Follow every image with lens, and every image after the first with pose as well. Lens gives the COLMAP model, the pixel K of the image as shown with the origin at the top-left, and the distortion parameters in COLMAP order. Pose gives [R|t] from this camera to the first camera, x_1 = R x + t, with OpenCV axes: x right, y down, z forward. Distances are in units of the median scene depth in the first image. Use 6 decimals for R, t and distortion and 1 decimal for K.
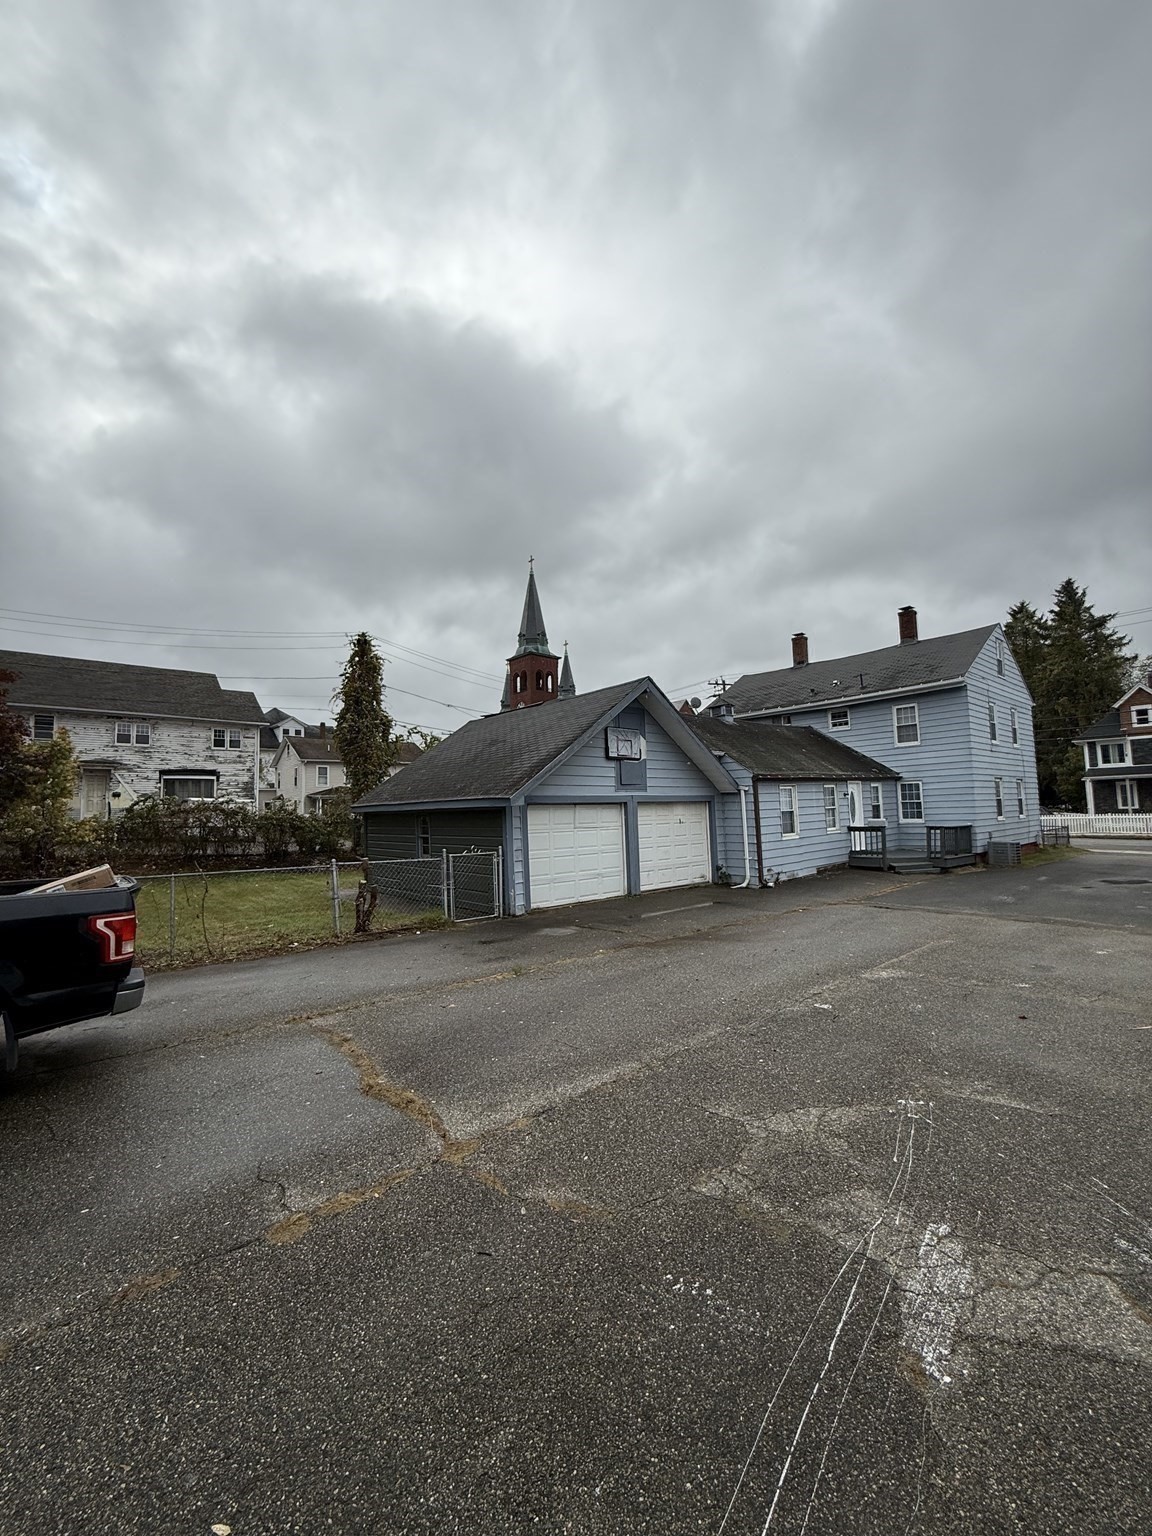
lens RADIAL K [[610.4, 0, 575.9], [0, 610.4, 766.4], [0, 0, 1]] dist [-0.001697, 0.002919]
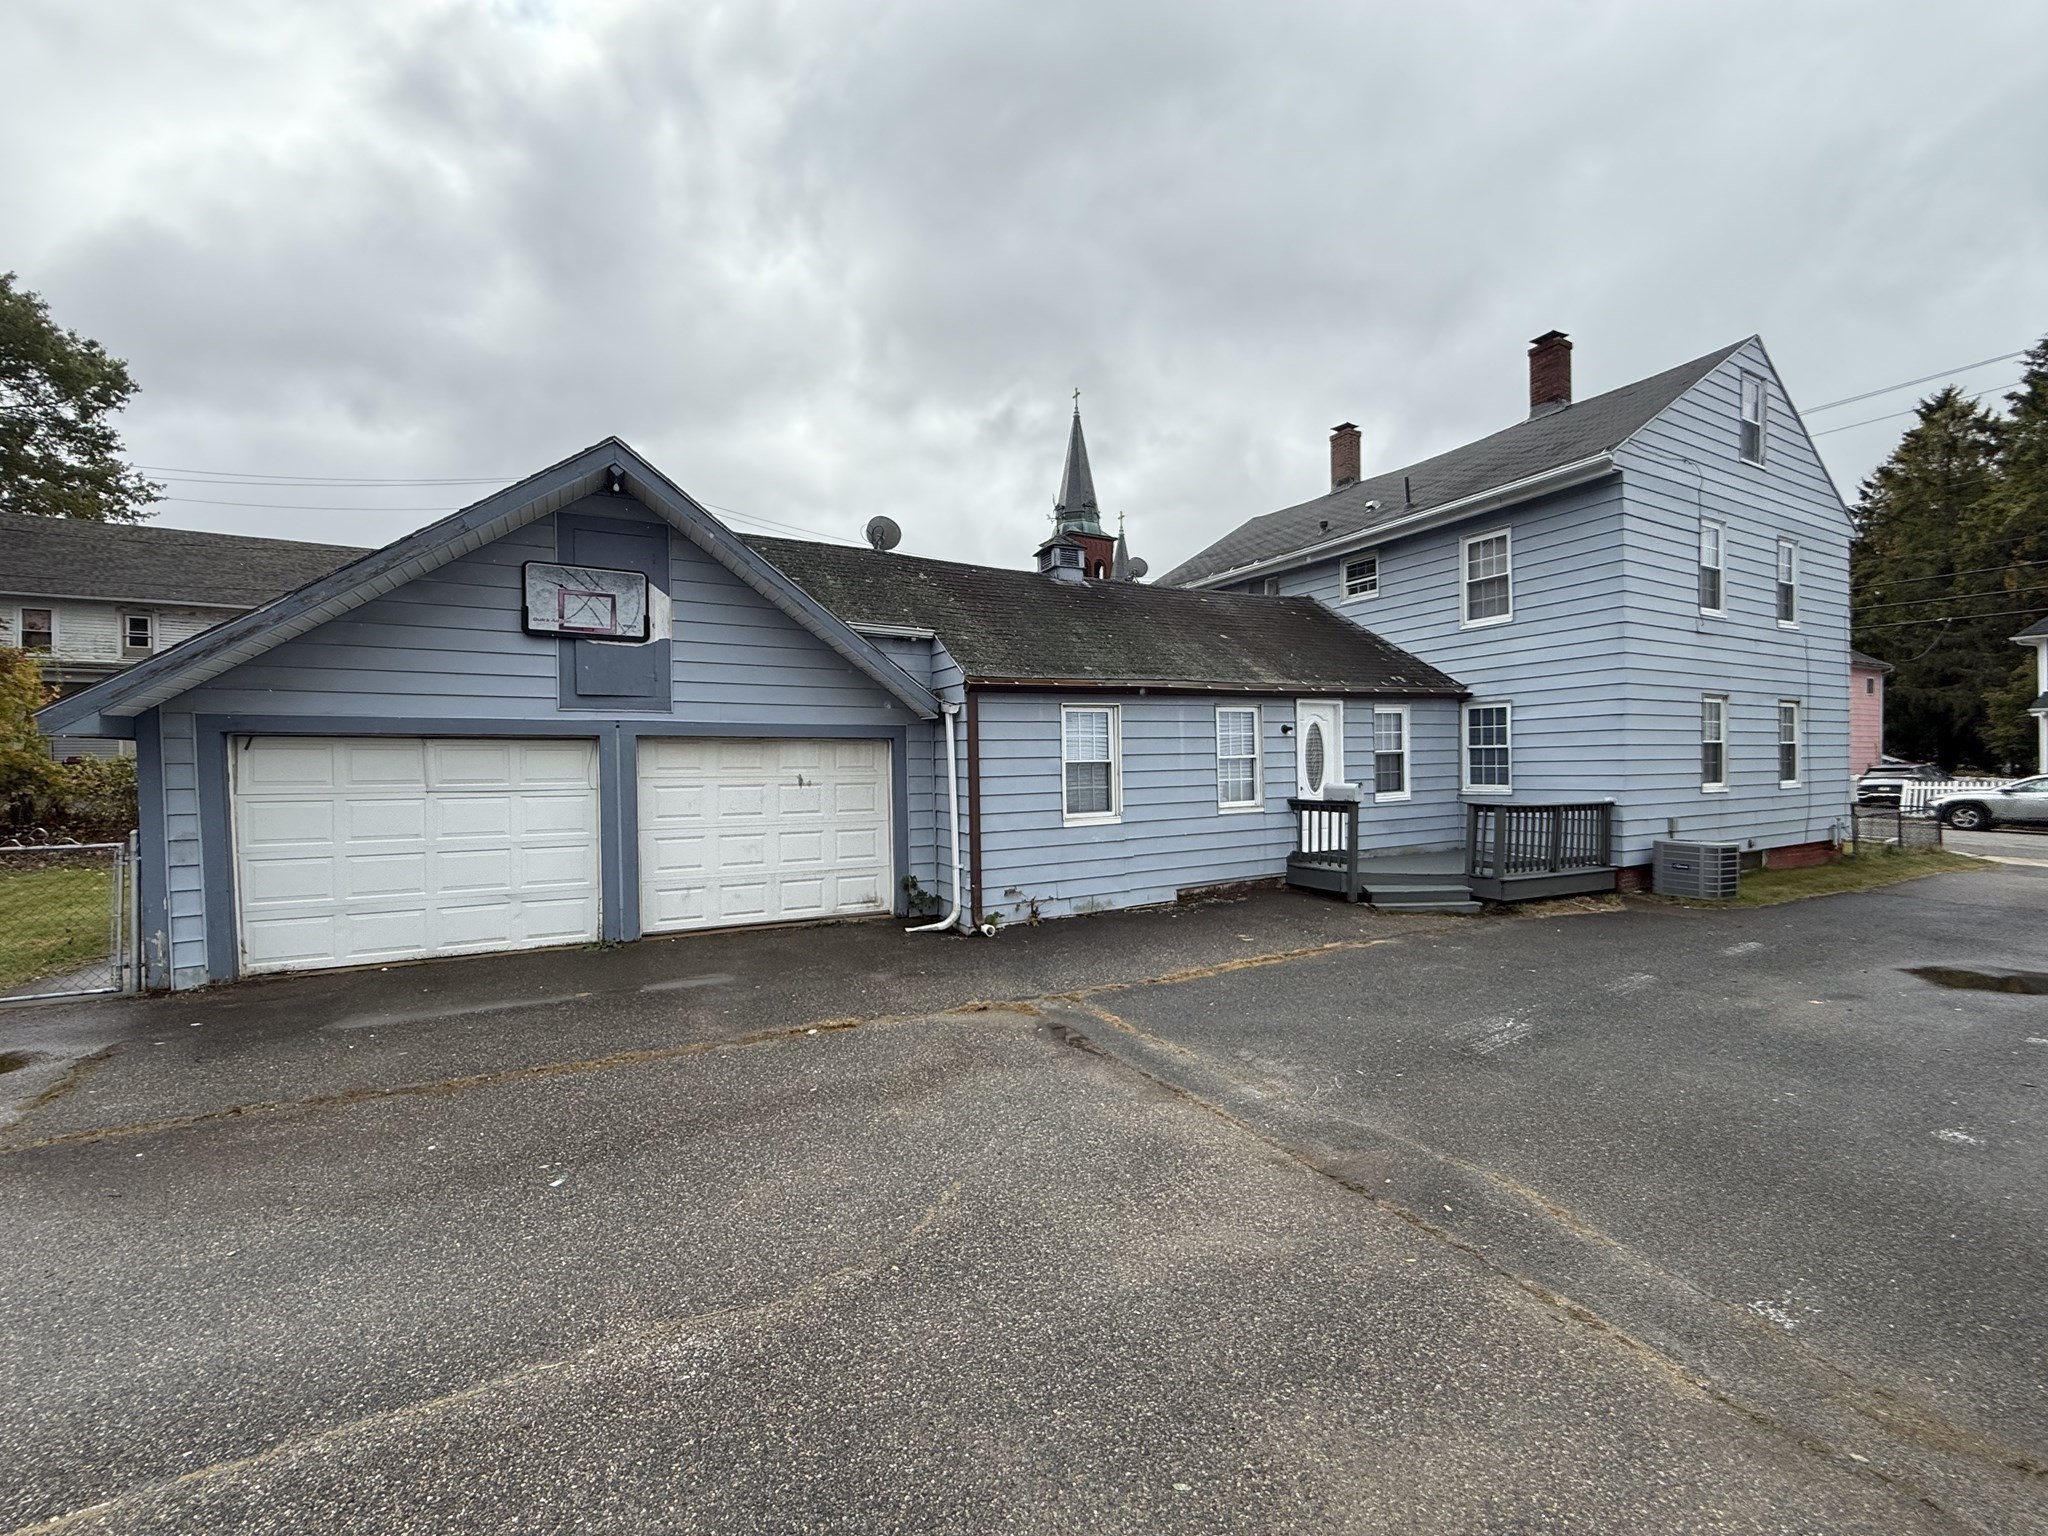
lens RADIAL K [[813.8, 0, 1016.8], [0, 813.8, 769.7], [0, 0, 1]] dist [-0.001697, 0.002919]
pose [[0.975430, 0.016939, -0.219656, 0.360052], [0.001347, 0.996563, 0.082832, 0.024698], [0.220304, -0.081092, 0.972055, 0.345832]]
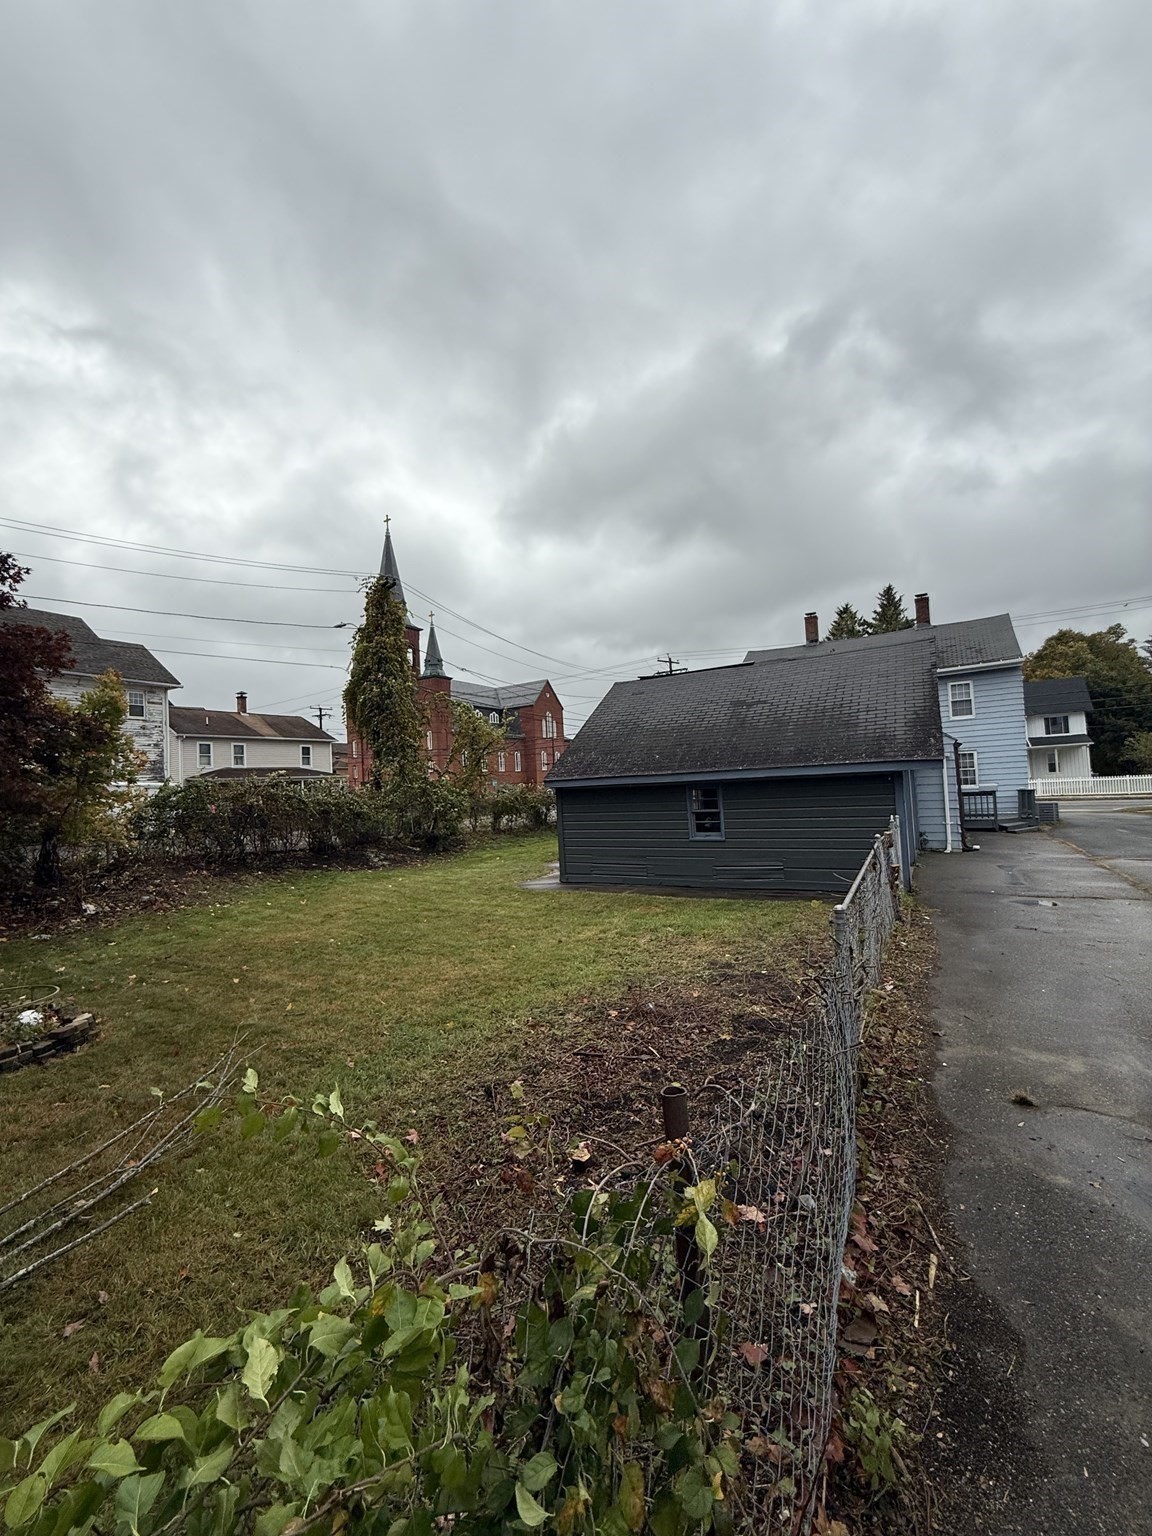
lens RADIAL K [[610.4, 0, 575.9], [0, 610.4, 766.4], [0, 0, 1]] dist [-0.001697, 0.002919]
pose [[0.949379, -0.011691, 0.313917, -0.502122], [0.001963, 0.999509, 0.031287, 0.017197], [-0.314128, -0.029087, 0.948935, 0.180967]]
